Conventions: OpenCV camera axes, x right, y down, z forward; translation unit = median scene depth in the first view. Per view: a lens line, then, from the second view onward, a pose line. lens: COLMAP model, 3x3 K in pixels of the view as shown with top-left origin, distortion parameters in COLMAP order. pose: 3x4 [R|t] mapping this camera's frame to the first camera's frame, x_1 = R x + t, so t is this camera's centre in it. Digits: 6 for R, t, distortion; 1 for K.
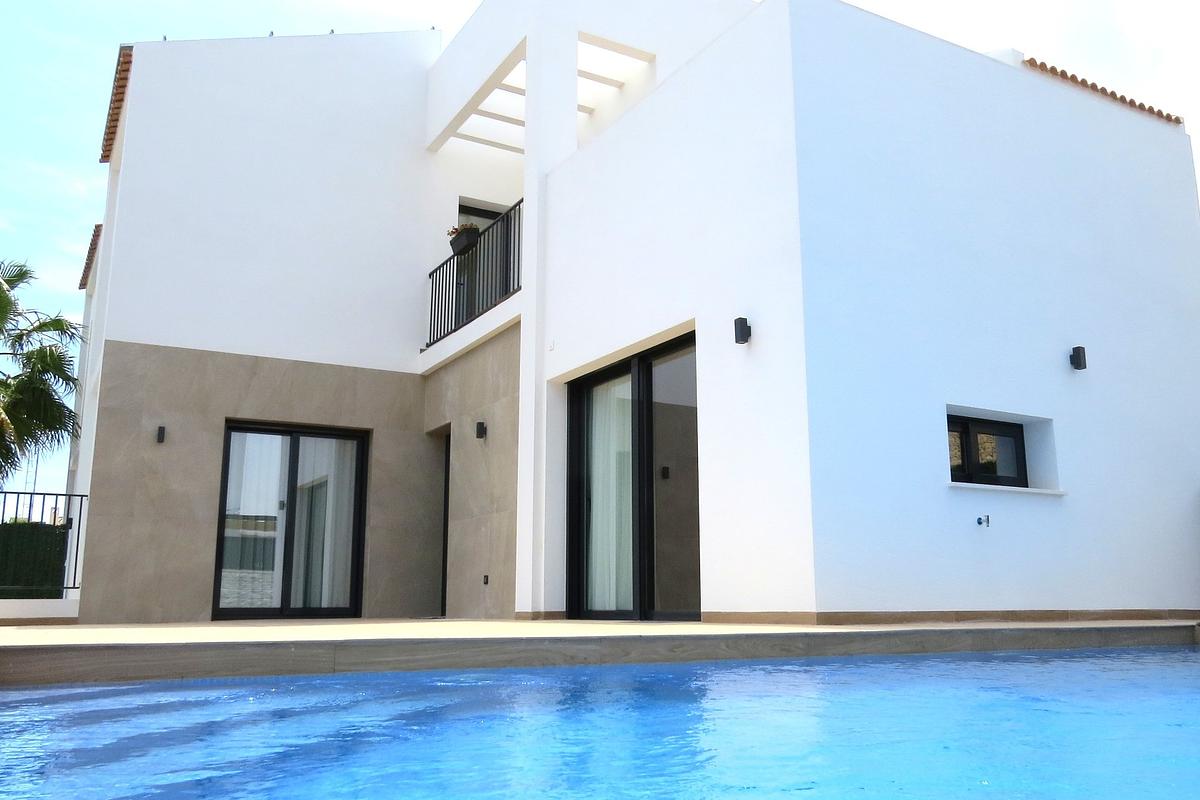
lens RADIAL K [[1022.2, 0, 608.6], [0, 1022.2, 399.3], [0, 0, 1]] dist [-0.025883, 0.013216]
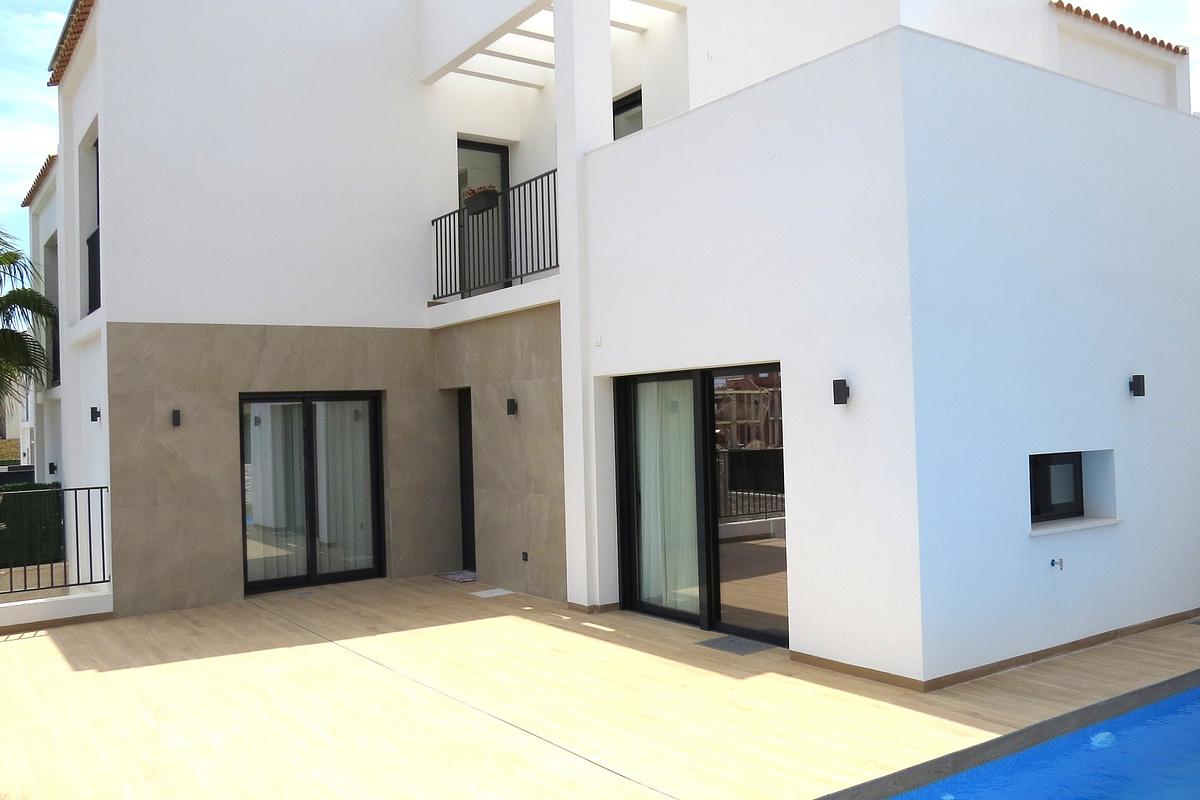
lens RADIAL K [[1022.2, 0, 608.6], [0, 1022.2, 399.3], [0, 0, 1]] dist [-0.025883, 0.013216]
pose [[0.995606, -0.025846, 0.090003, -0.116444], [0.008723, 0.982573, 0.185671, -0.154327], [-0.093233, -0.184071, 0.978481, 0.023323]]
